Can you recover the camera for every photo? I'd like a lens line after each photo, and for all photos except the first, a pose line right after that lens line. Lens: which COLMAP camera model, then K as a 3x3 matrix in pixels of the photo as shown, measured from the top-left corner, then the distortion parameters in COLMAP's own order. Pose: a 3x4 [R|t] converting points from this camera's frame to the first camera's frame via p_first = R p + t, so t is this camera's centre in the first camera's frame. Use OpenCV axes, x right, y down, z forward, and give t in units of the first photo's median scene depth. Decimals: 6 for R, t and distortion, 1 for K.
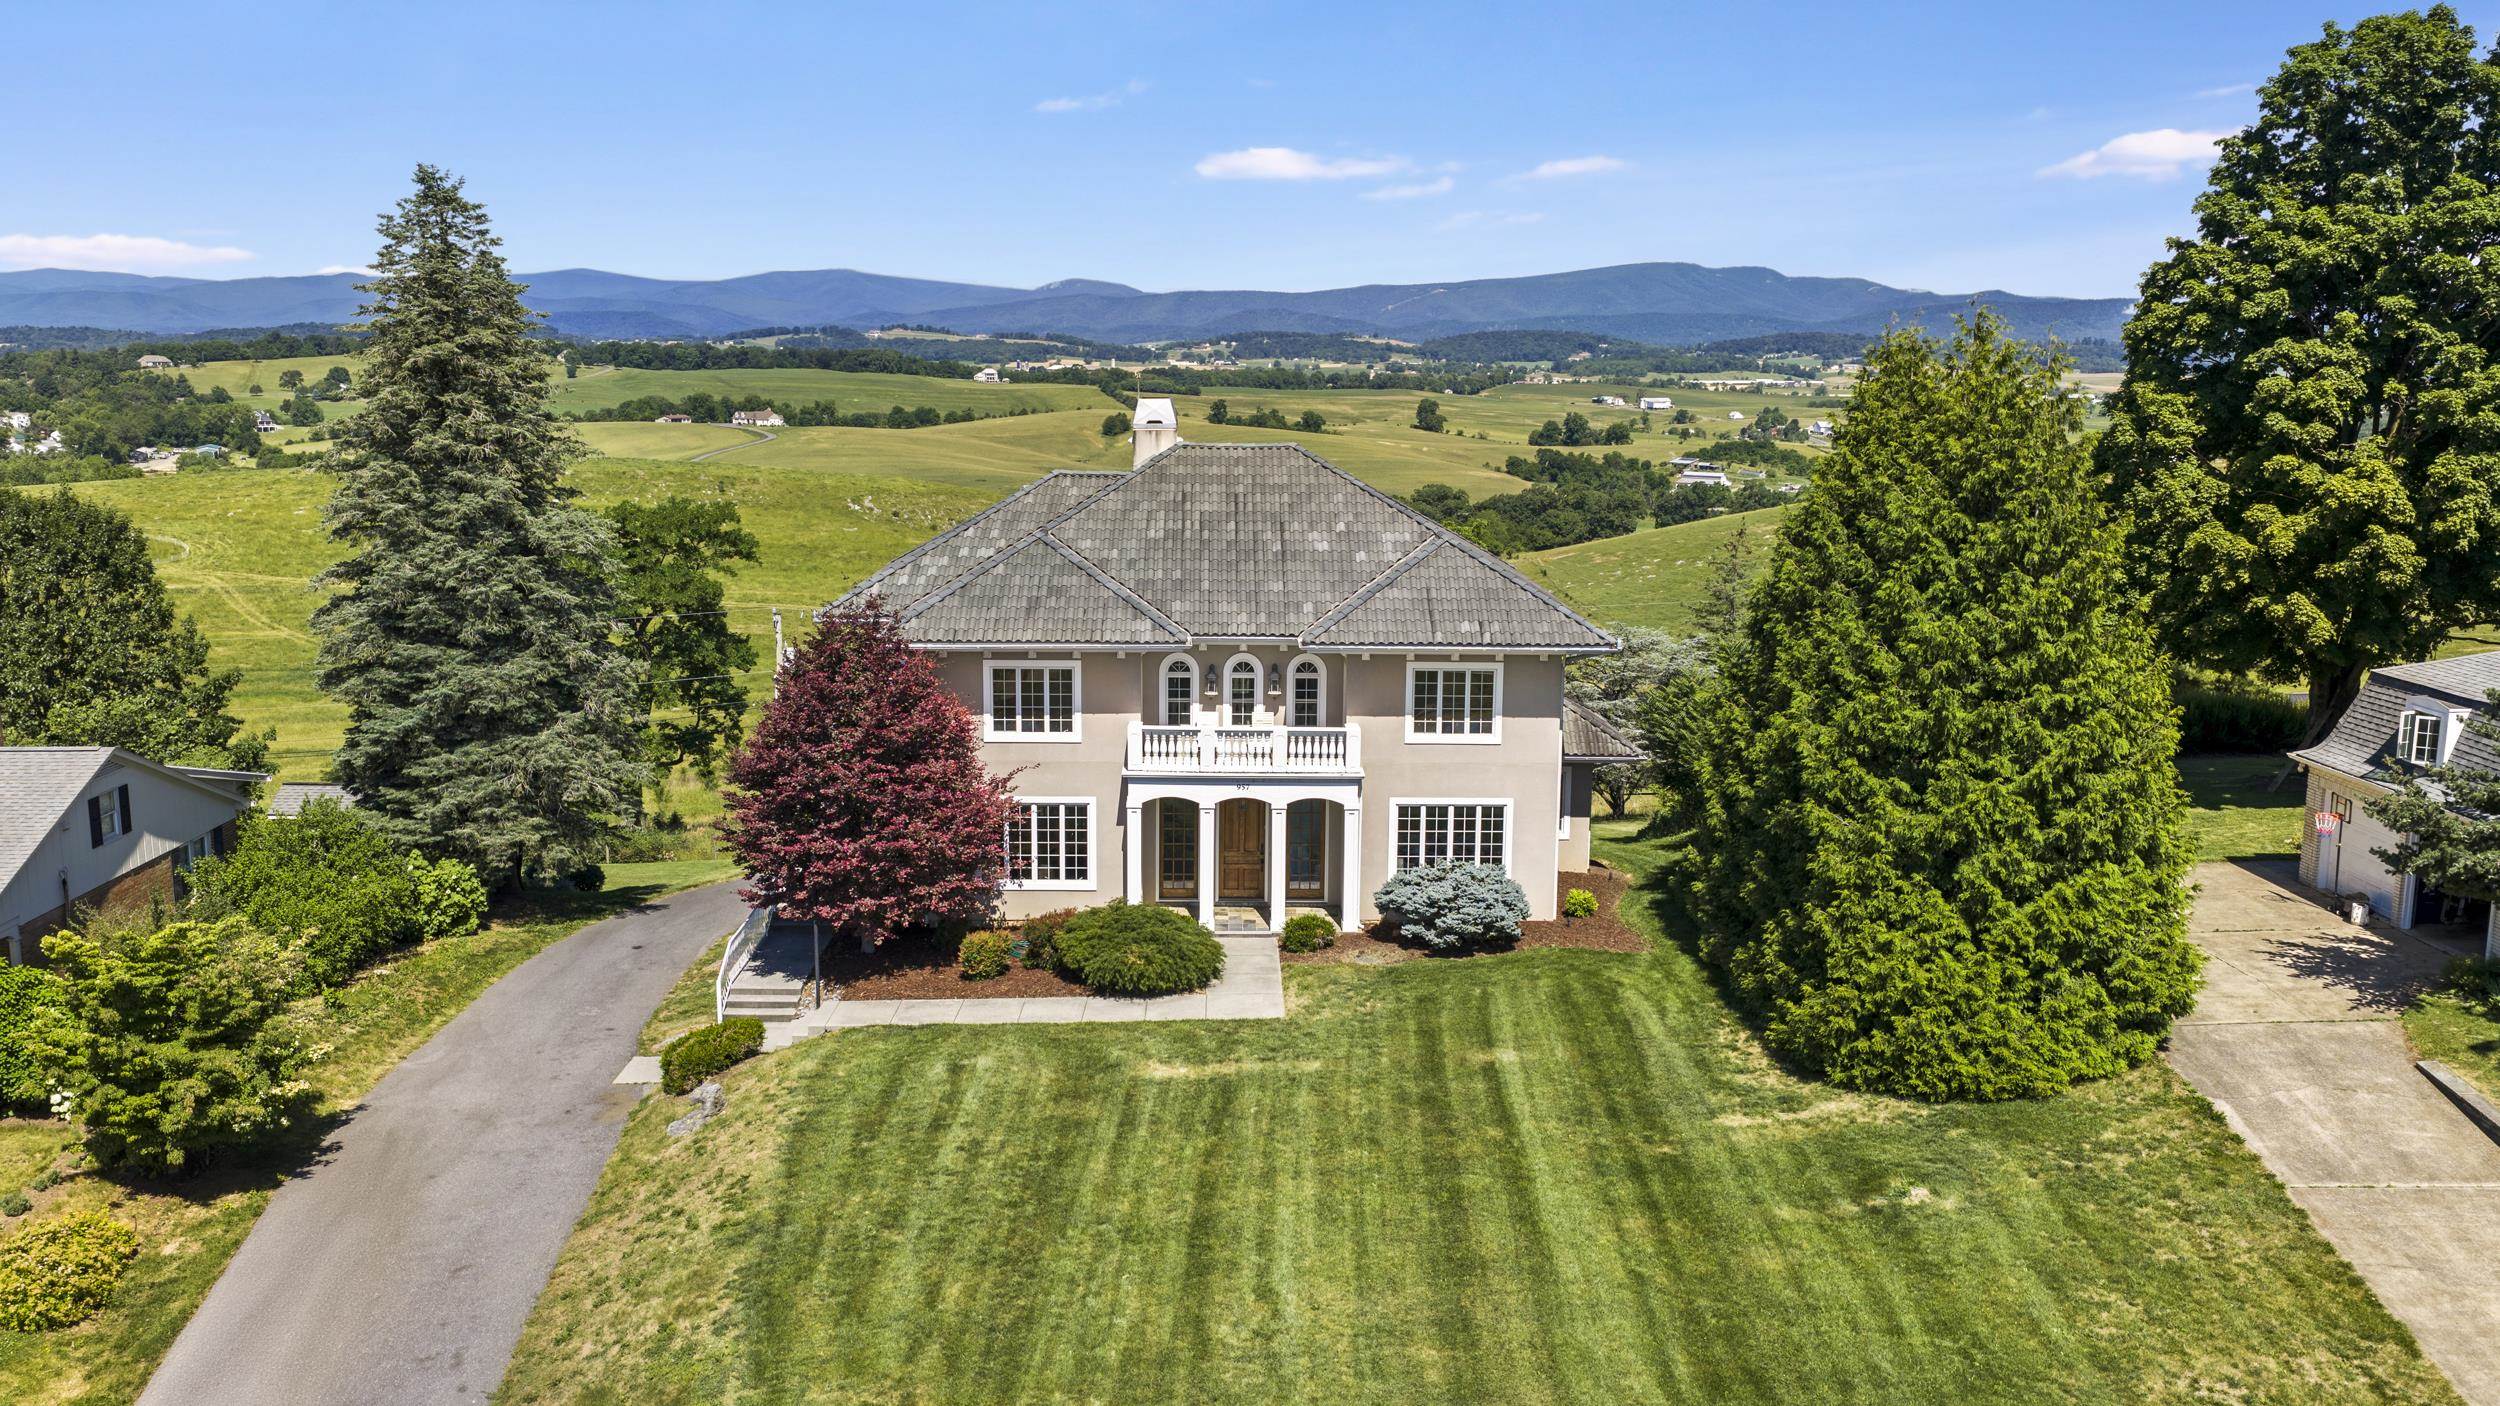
lens RADIAL K [[2076.4, 0, 1250.0], [0, 2076.4, 703.0], [0, 0, 1]] dist [0.008426, -0.006170]
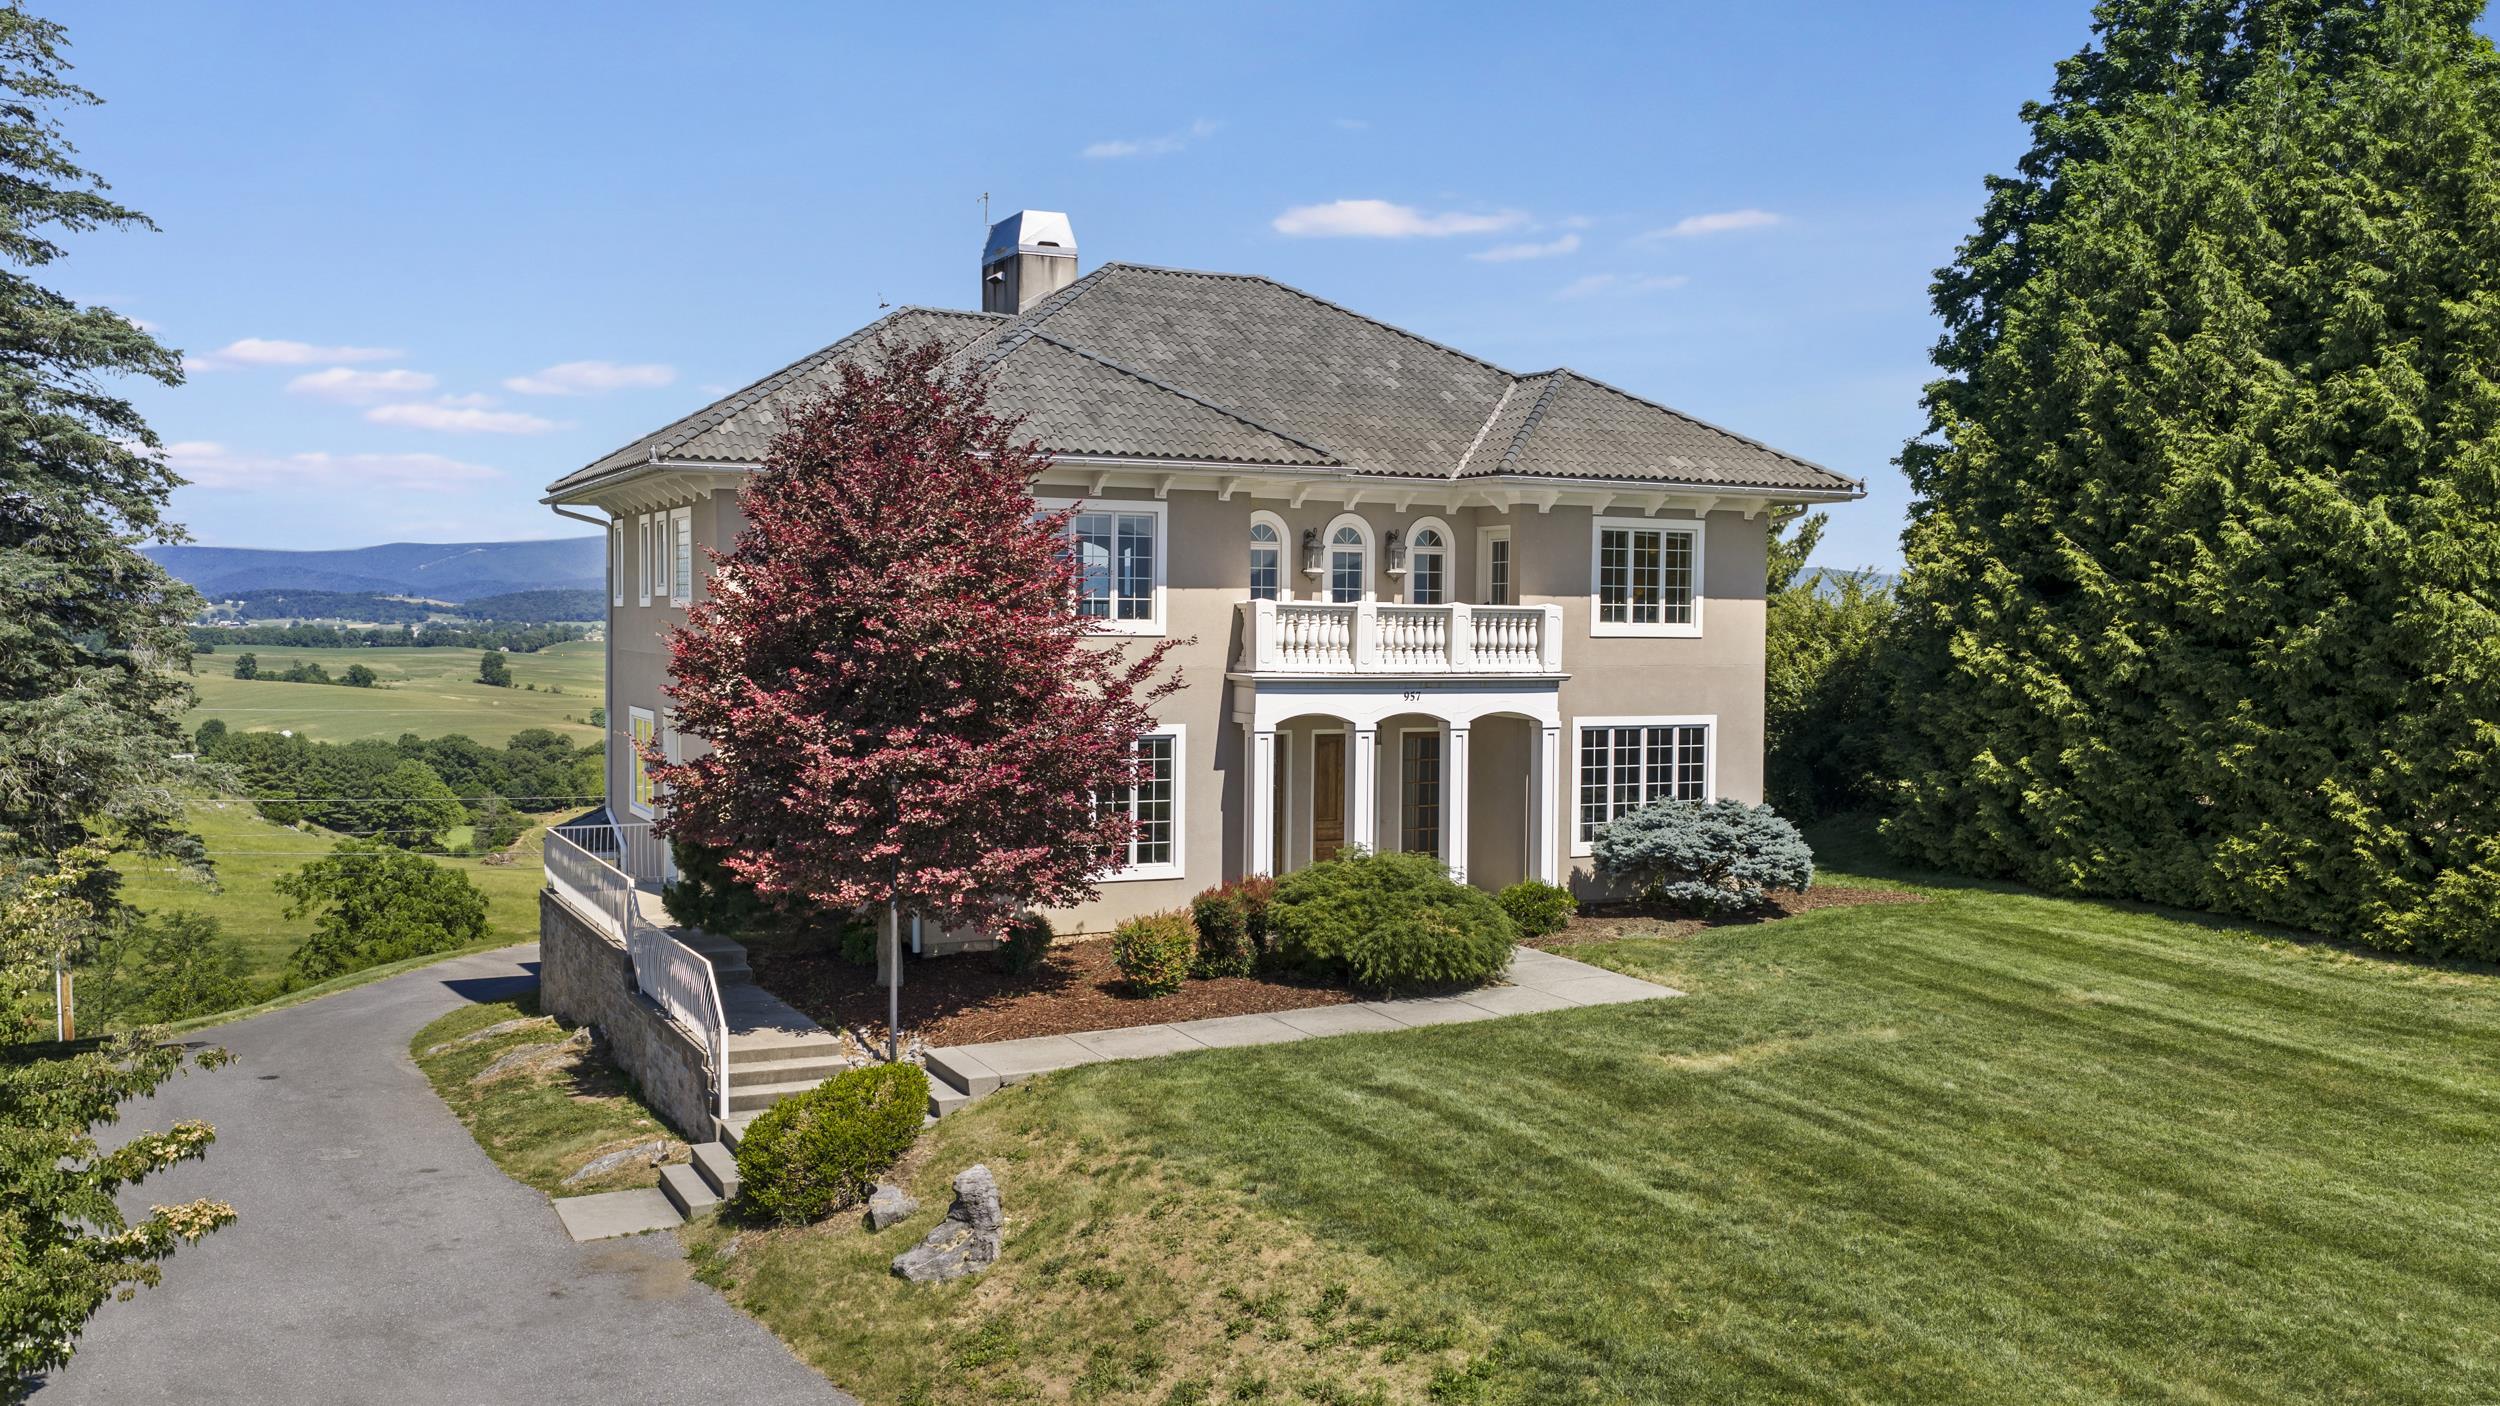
lens RADIAL K [[2079.9, 0, 1252.9], [0, 2079.9, 696.5], [0, 0, 1]] dist [0.004590, -0.009982]
pose [[0.901278, -0.016254, 0.432936, -0.331128], [0.071914, 0.991046, -0.112503, 0.110219], [-0.427231, 0.132531, 0.894376, 0.433880]]
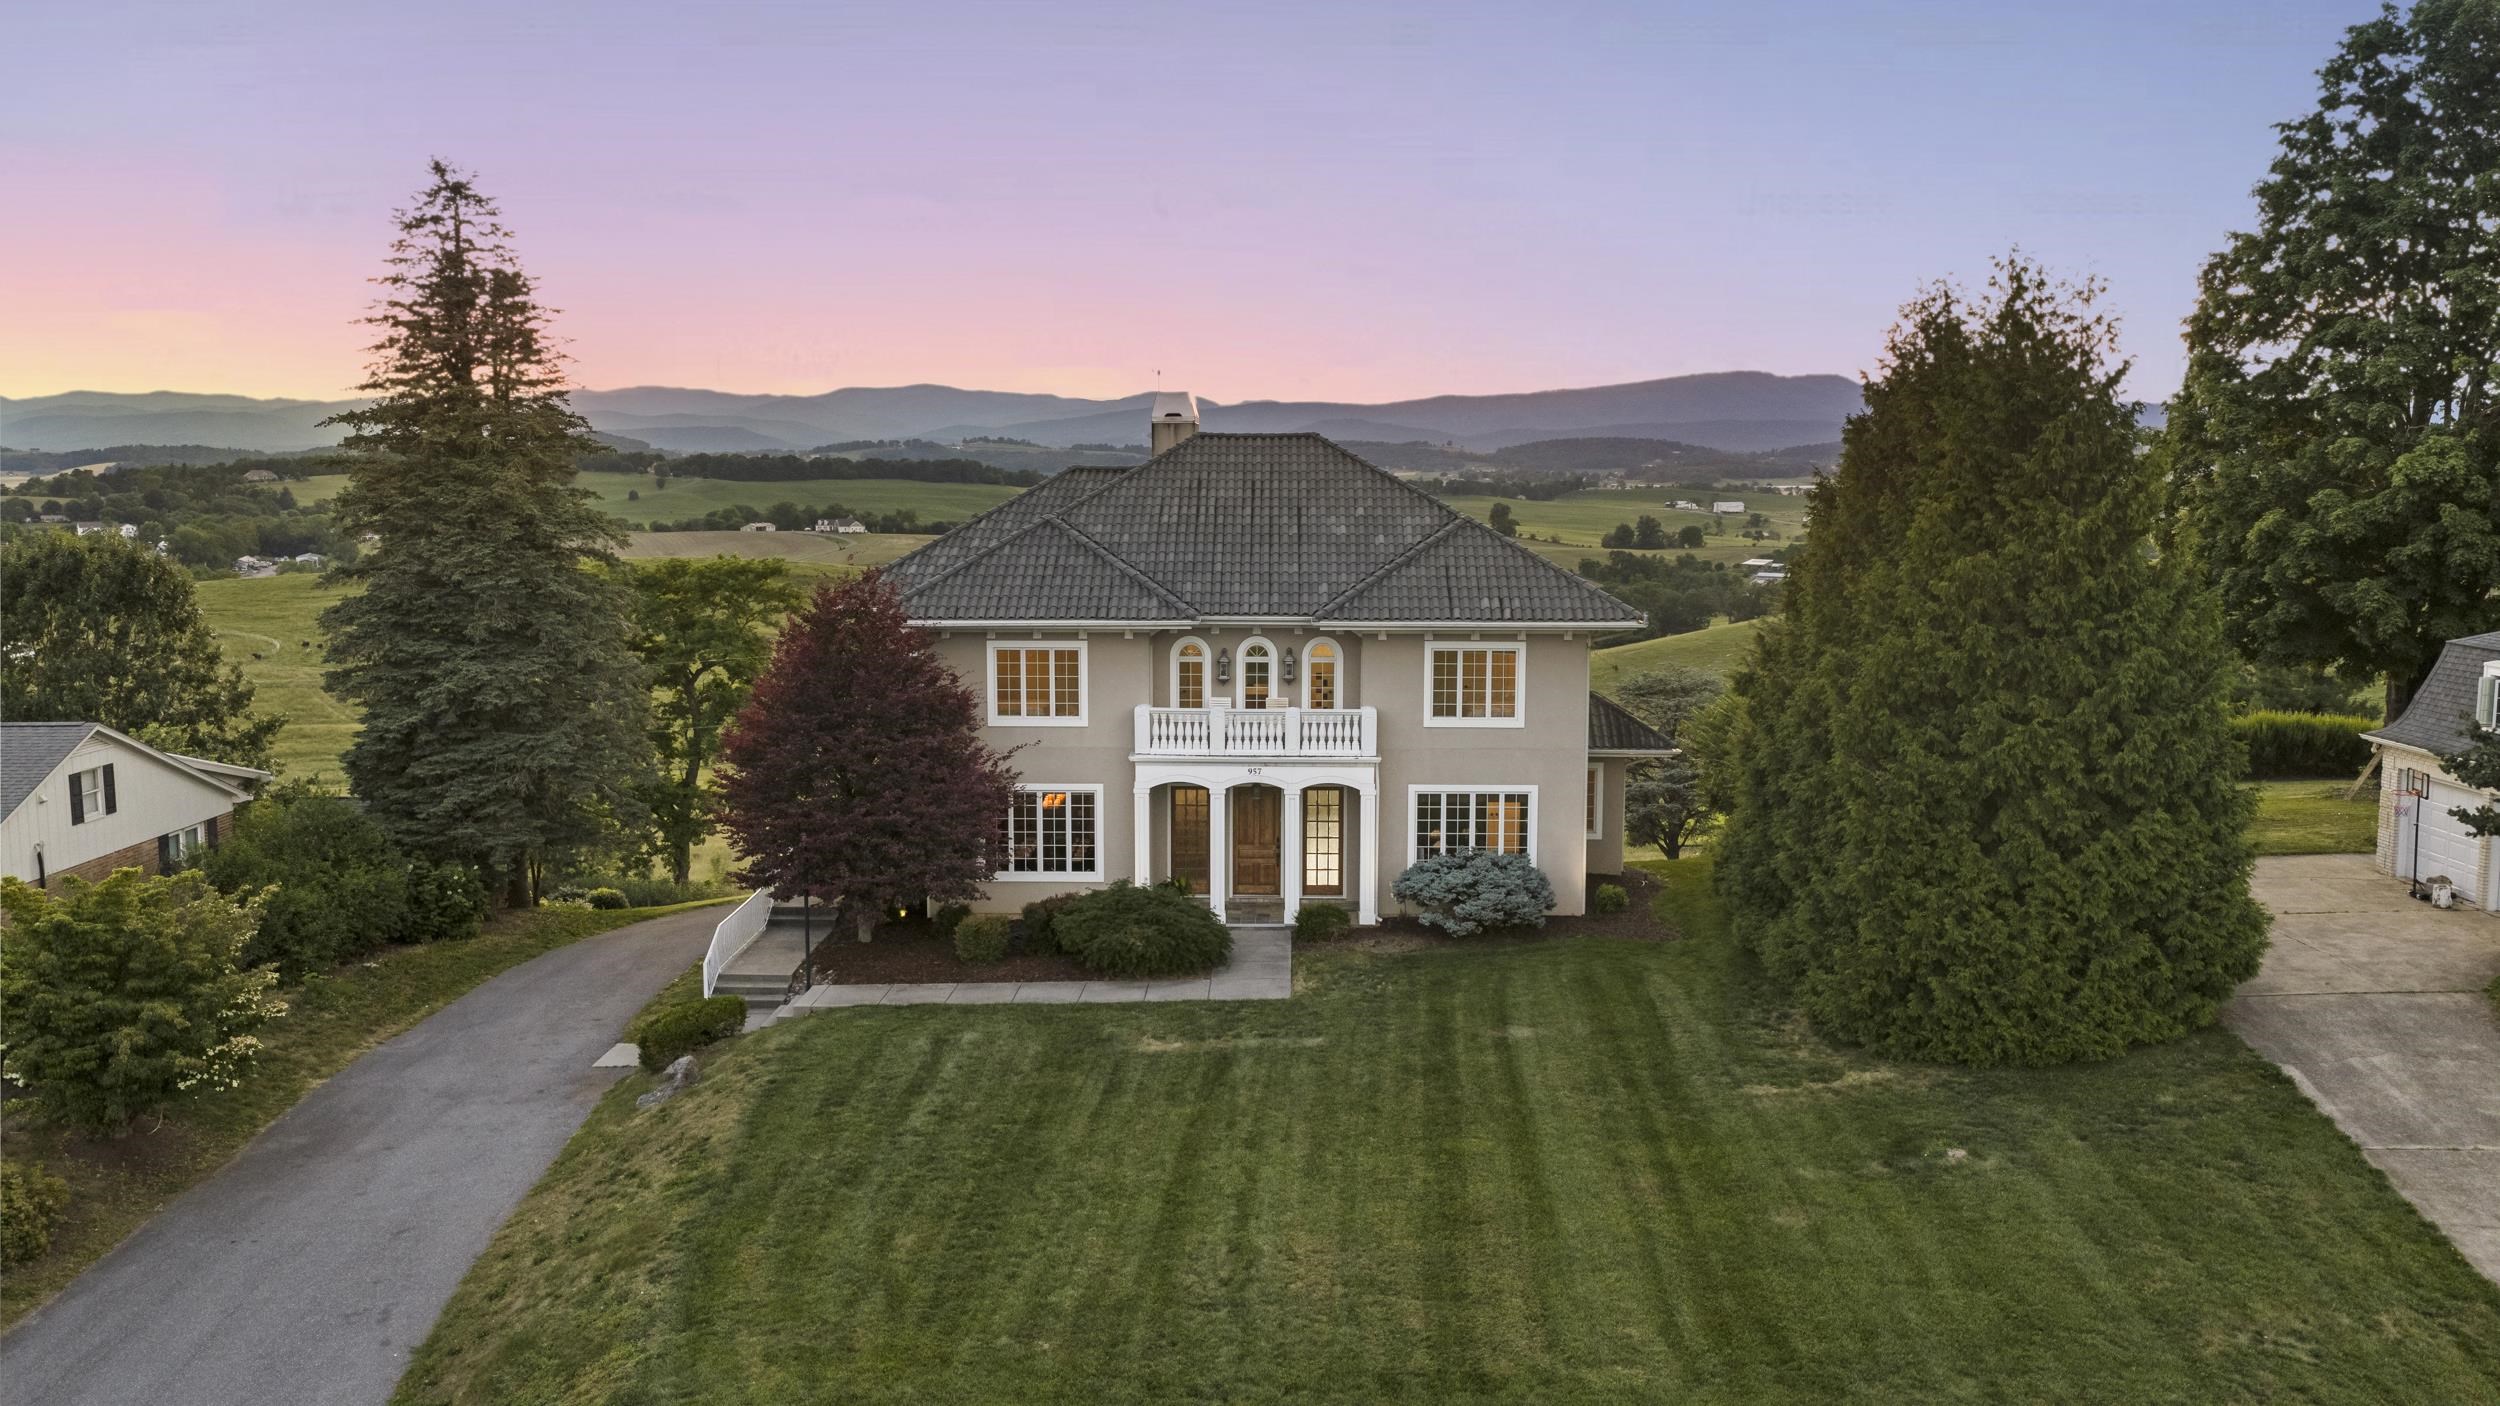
lens RADIAL K [[2064.0, 0, 1250.0], [0, 2064.0, 703.0], [0, 0, 1]] dist [0.009988, -0.010385]
pose [[0.999309, -0.002764, -0.037053, 0.030006], [0.000845, 0.998662, -0.051701, 0.057879], [0.037147, 0.051634, 0.997975, 0.043698]]
